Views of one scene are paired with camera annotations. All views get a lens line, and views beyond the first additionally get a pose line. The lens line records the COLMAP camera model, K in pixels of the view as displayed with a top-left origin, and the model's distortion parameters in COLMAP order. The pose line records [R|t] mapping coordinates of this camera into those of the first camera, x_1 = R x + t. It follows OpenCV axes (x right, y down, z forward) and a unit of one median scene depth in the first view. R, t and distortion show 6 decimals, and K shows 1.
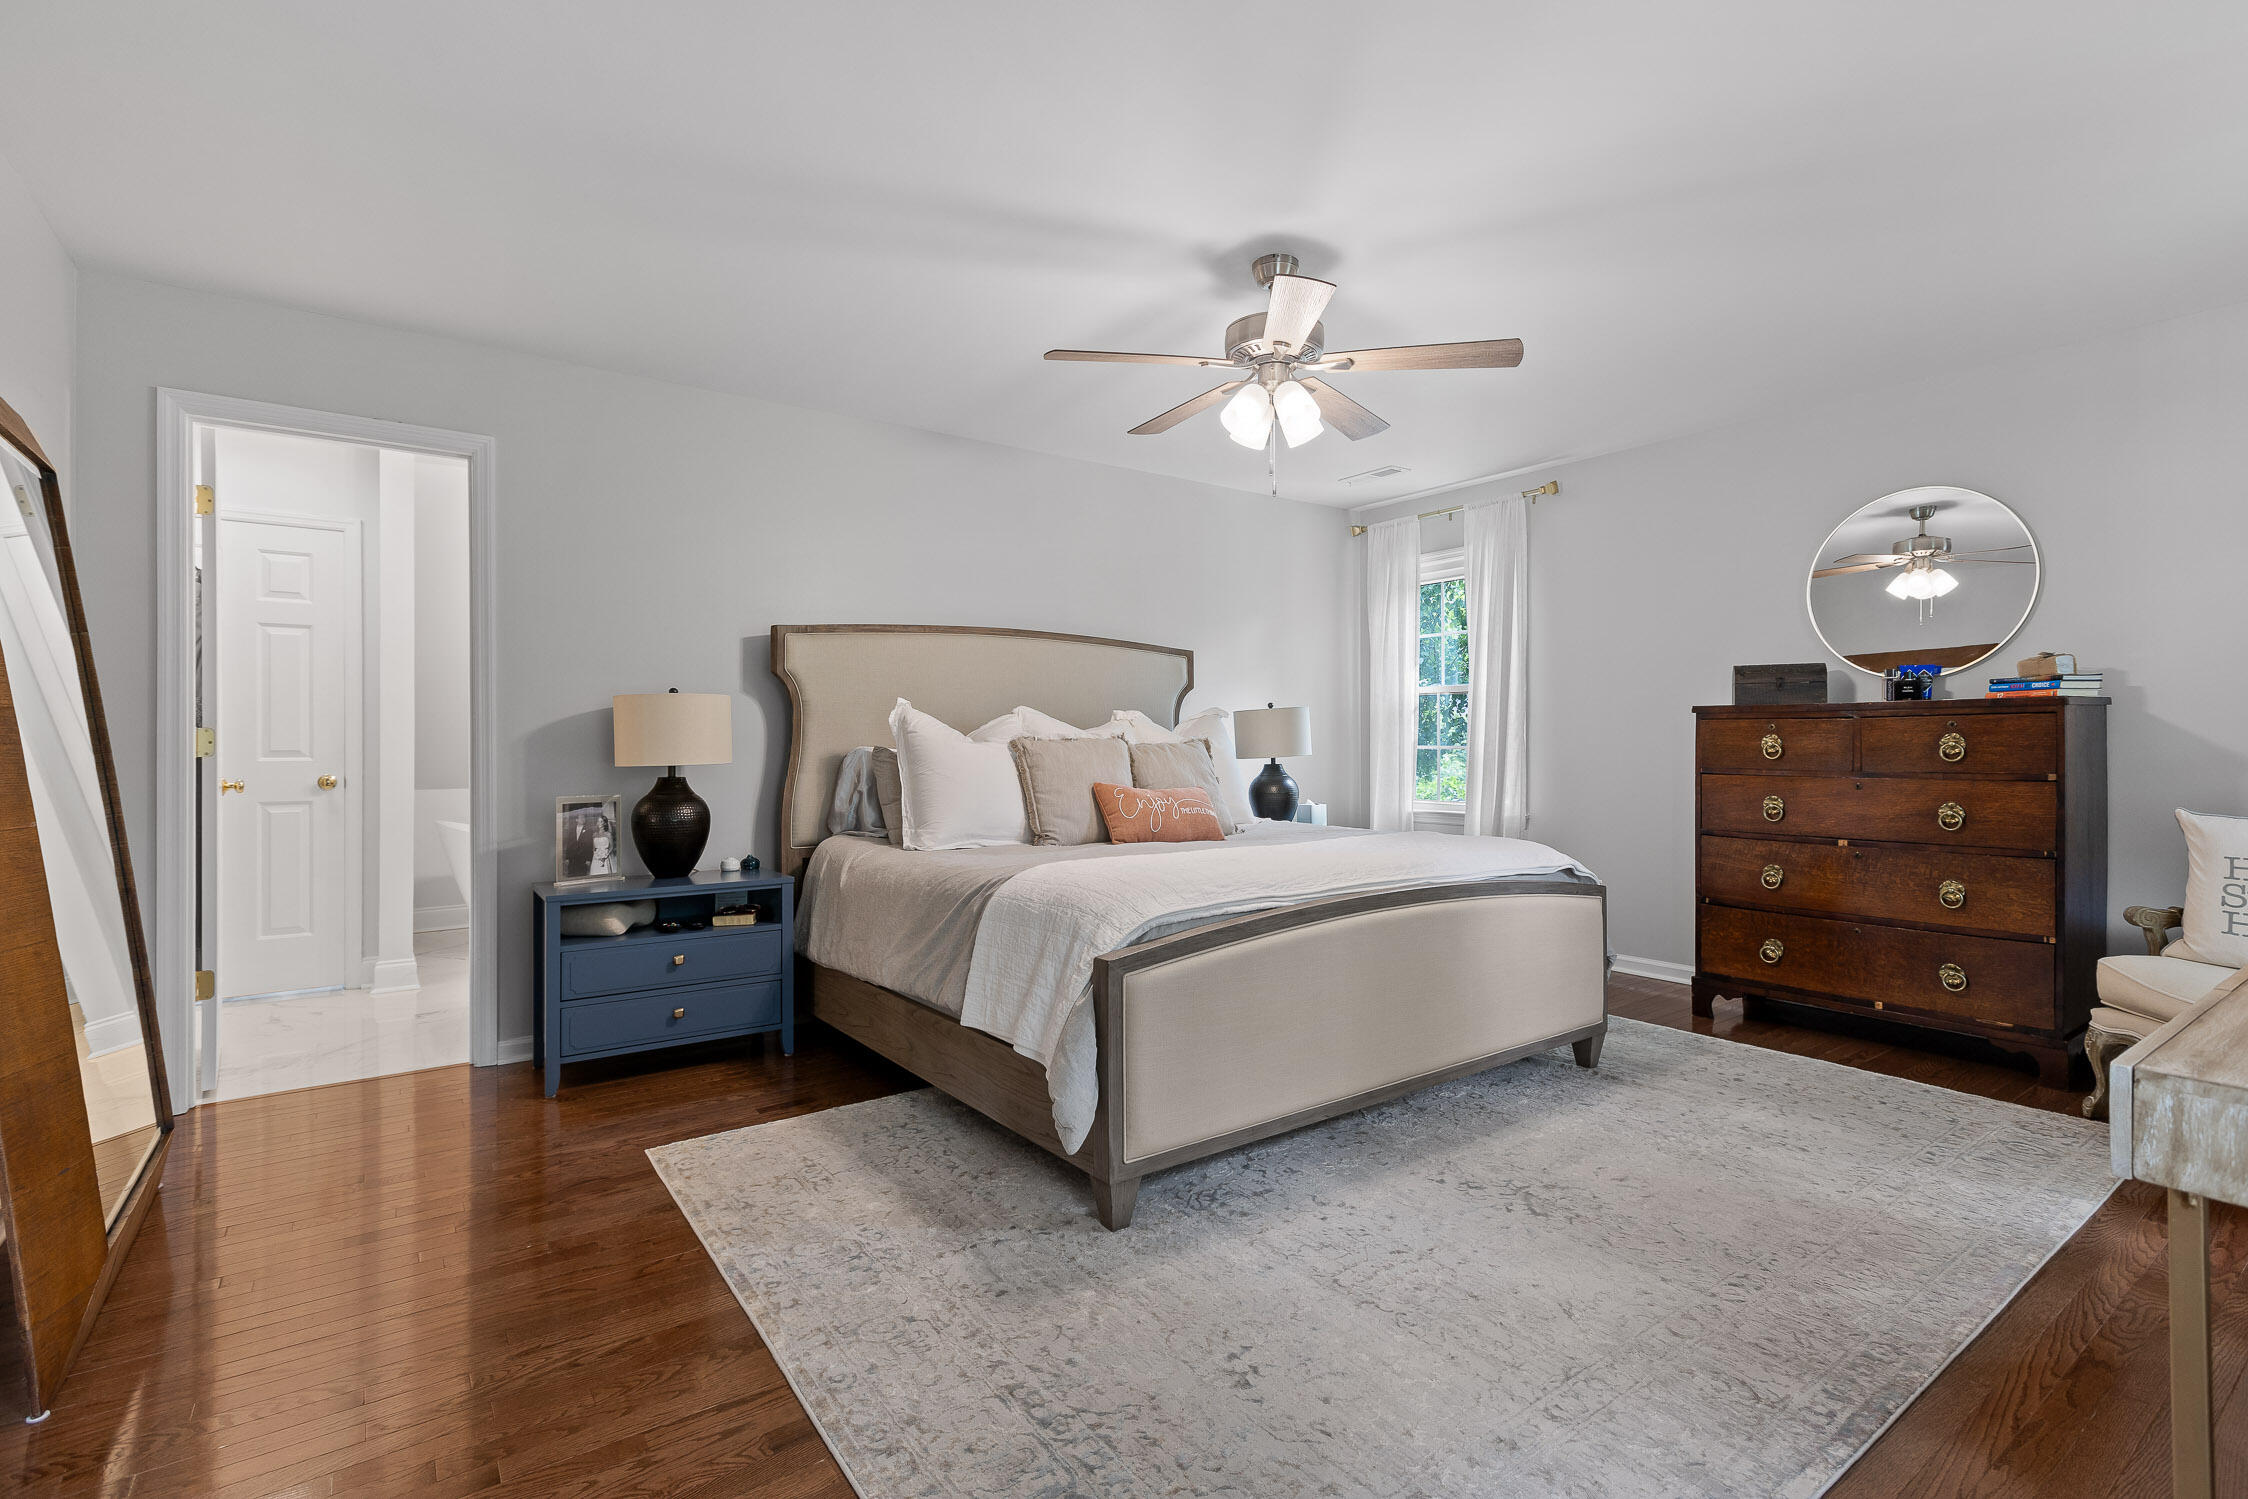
lens RADIAL K [[1033.9, 0, 1122.4], [0, 1033.9, 749.1], [0, 0, 1]] dist [-0.002653, -0.000172]
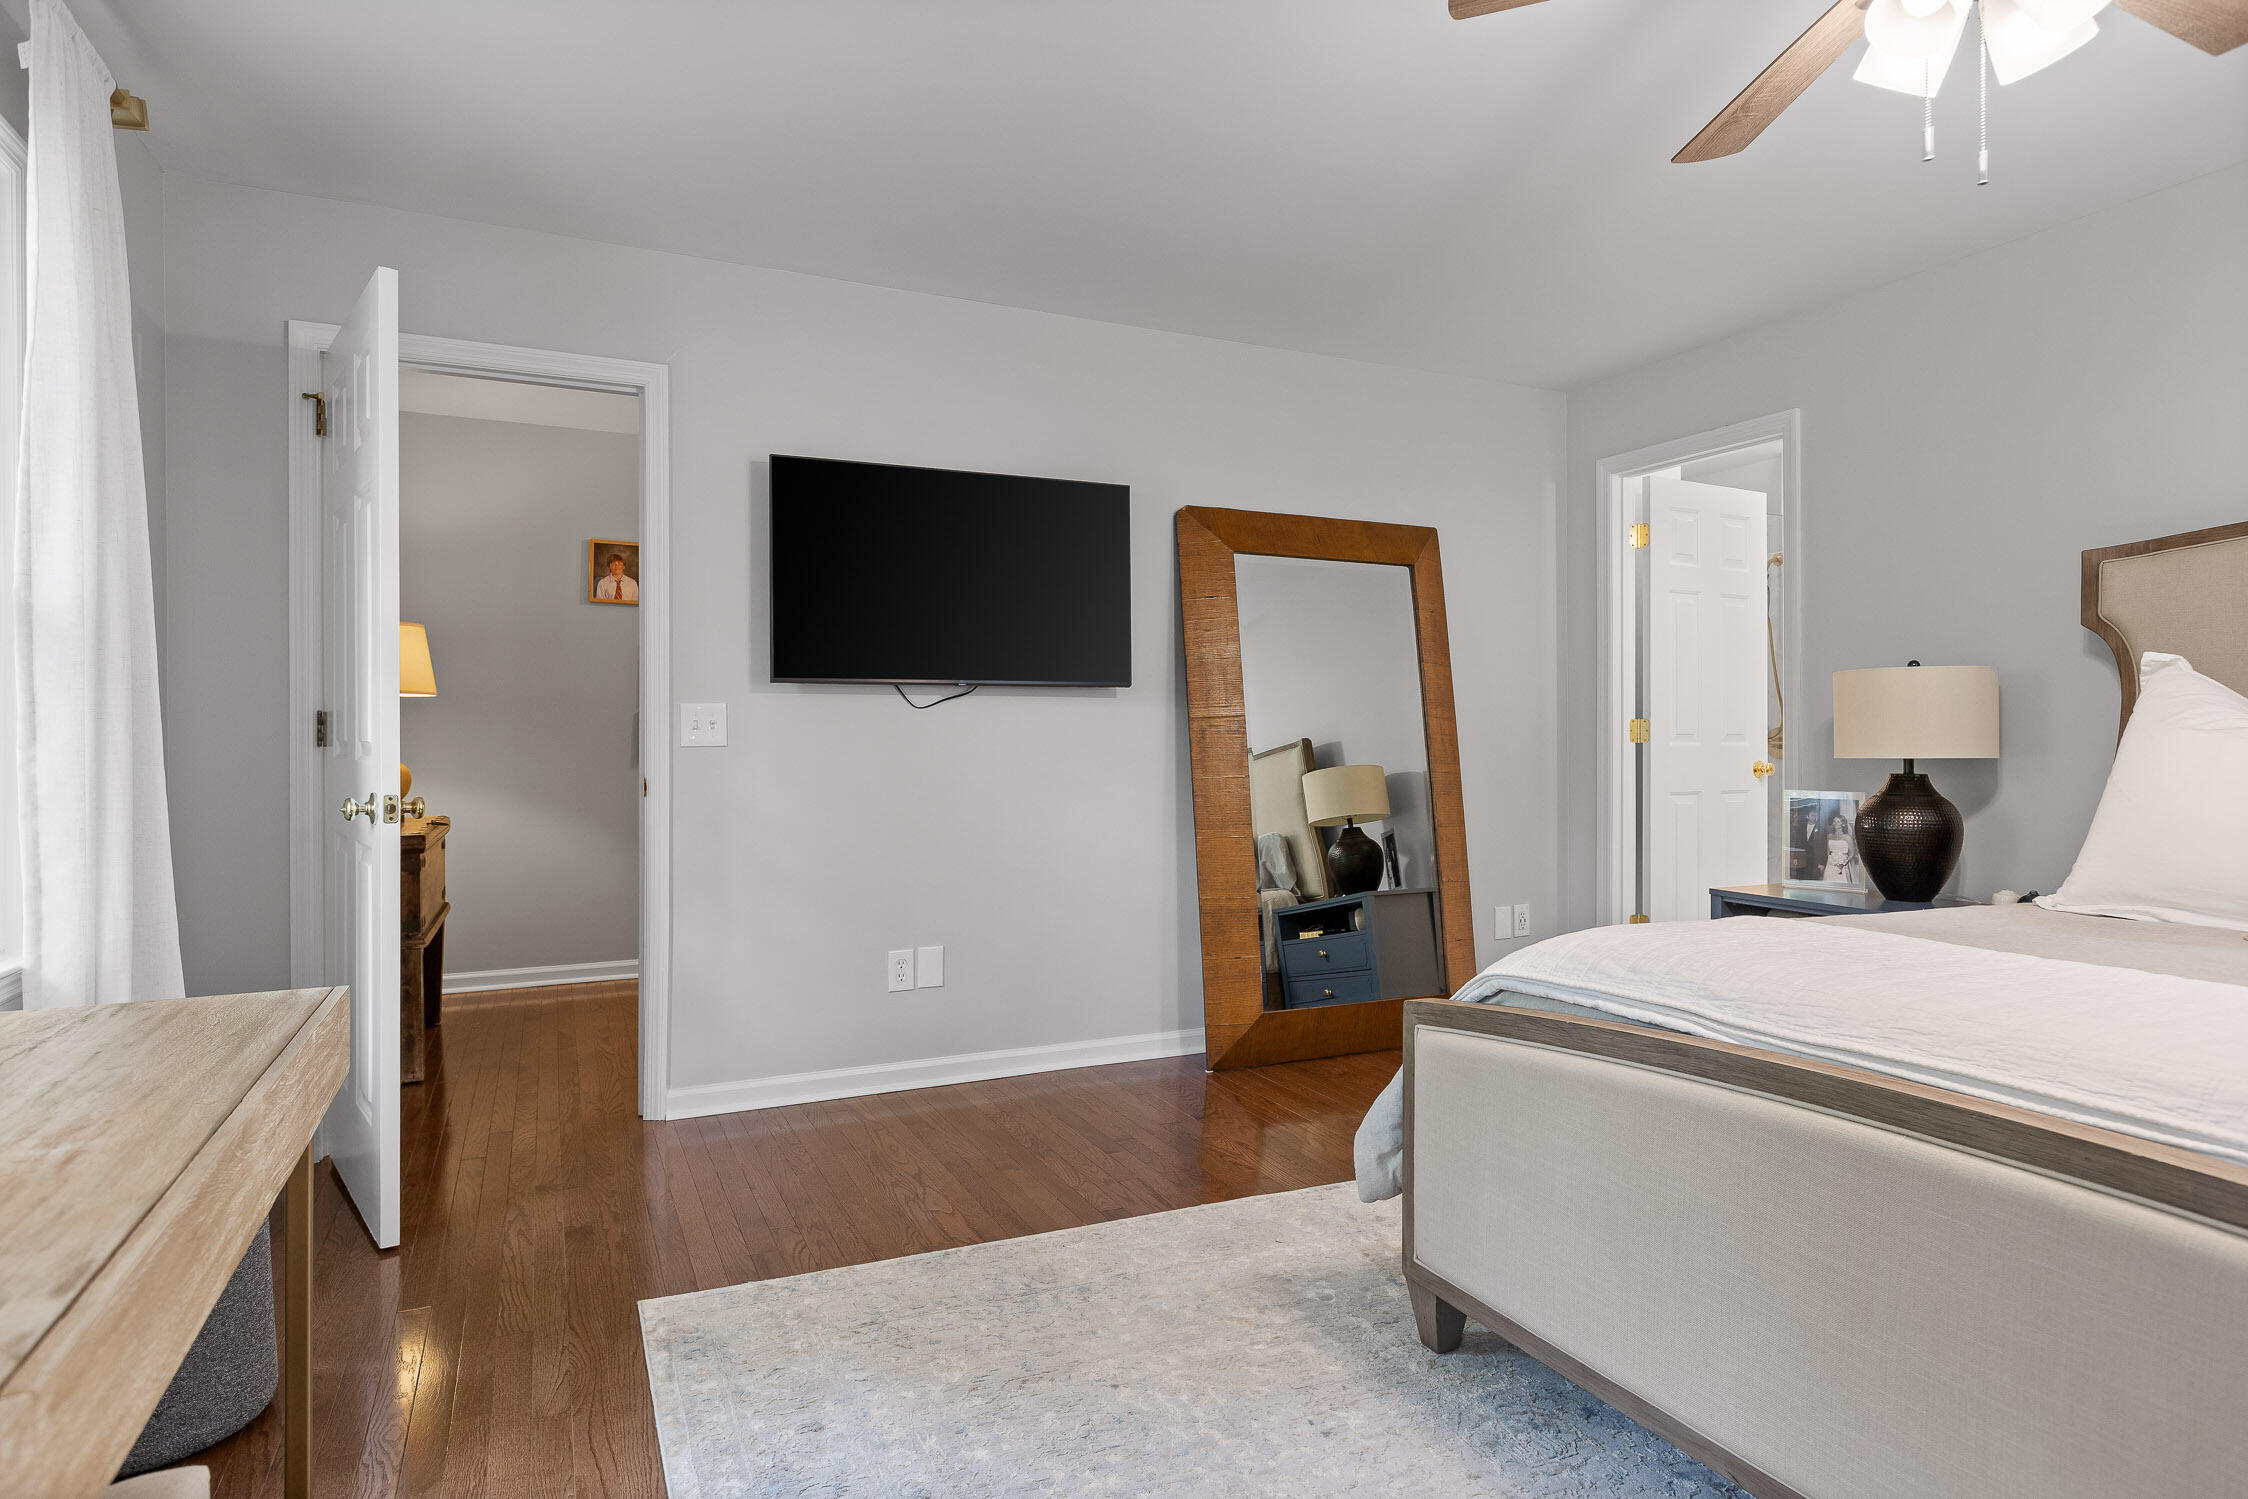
lens RADIAL K [[1234.3, 0, 1124.2], [0, 1234.3, 741.0], [0, 0, 1]] dist [0.002276, 0.000222]
pose [[-0.196389, 0.006386, -0.980505, 0.621746], [-0.000917, 0.999977, 0.006696, -0.003637], [0.980526, 0.002214, -0.196379, 0.614789]]
